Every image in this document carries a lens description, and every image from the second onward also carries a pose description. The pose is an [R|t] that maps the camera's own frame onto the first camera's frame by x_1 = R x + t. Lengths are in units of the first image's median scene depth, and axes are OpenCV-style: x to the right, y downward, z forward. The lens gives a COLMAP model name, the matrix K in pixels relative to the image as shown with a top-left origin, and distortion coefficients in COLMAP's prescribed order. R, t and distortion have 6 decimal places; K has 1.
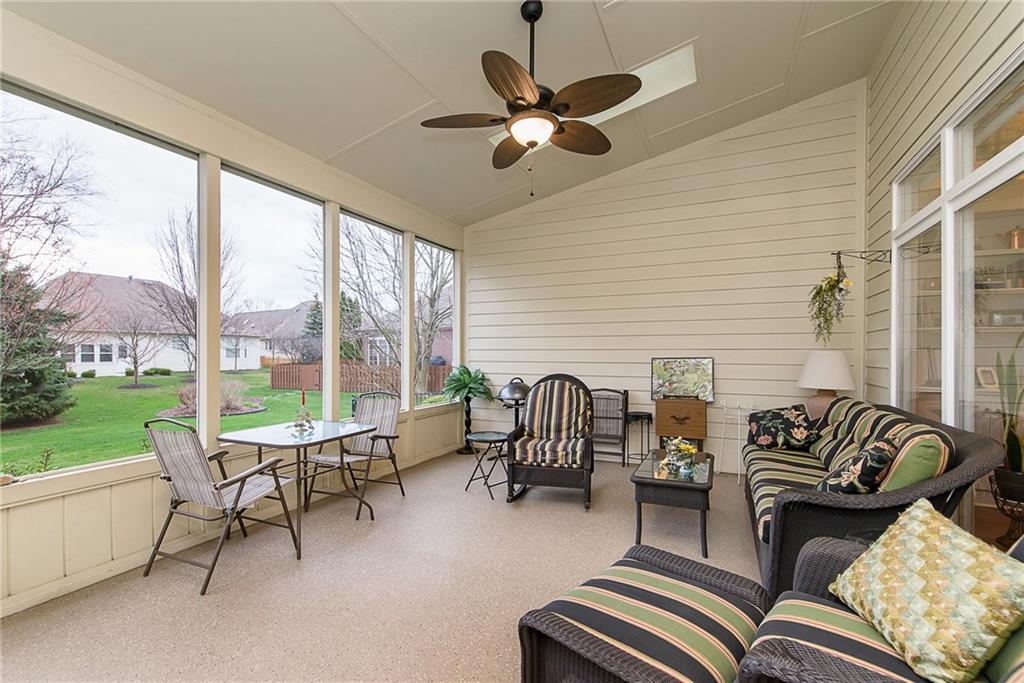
lens RADIAL K [[445.9, 0, 512.0], [0, 445.9, 341.5], [0, 0, 1]] dist [-0.002090, 0.000131]
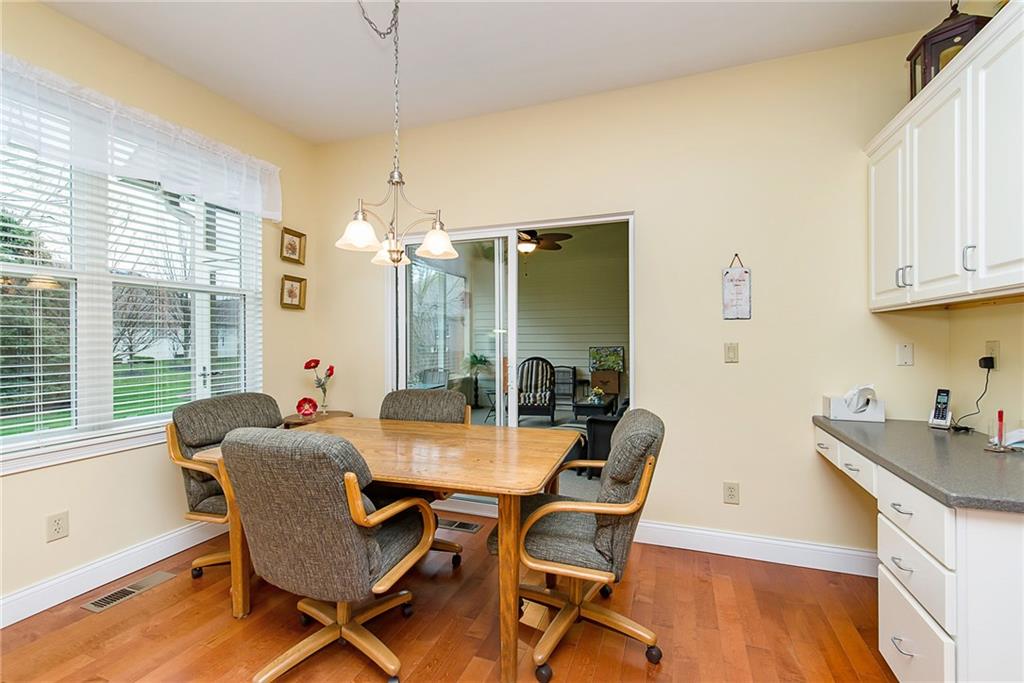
lens RADIAL K [[445.9, 0, 512.0], [0, 445.9, 341.5], [0, 0, 1]] dist [-0.002090, 0.000131]
pose [[0.996591, -0.008874, 0.082023, -0.137937], [0.006147, 0.999422, 0.033447, -0.049538], [-0.082273, -0.032829, 0.996069, -0.778252]]
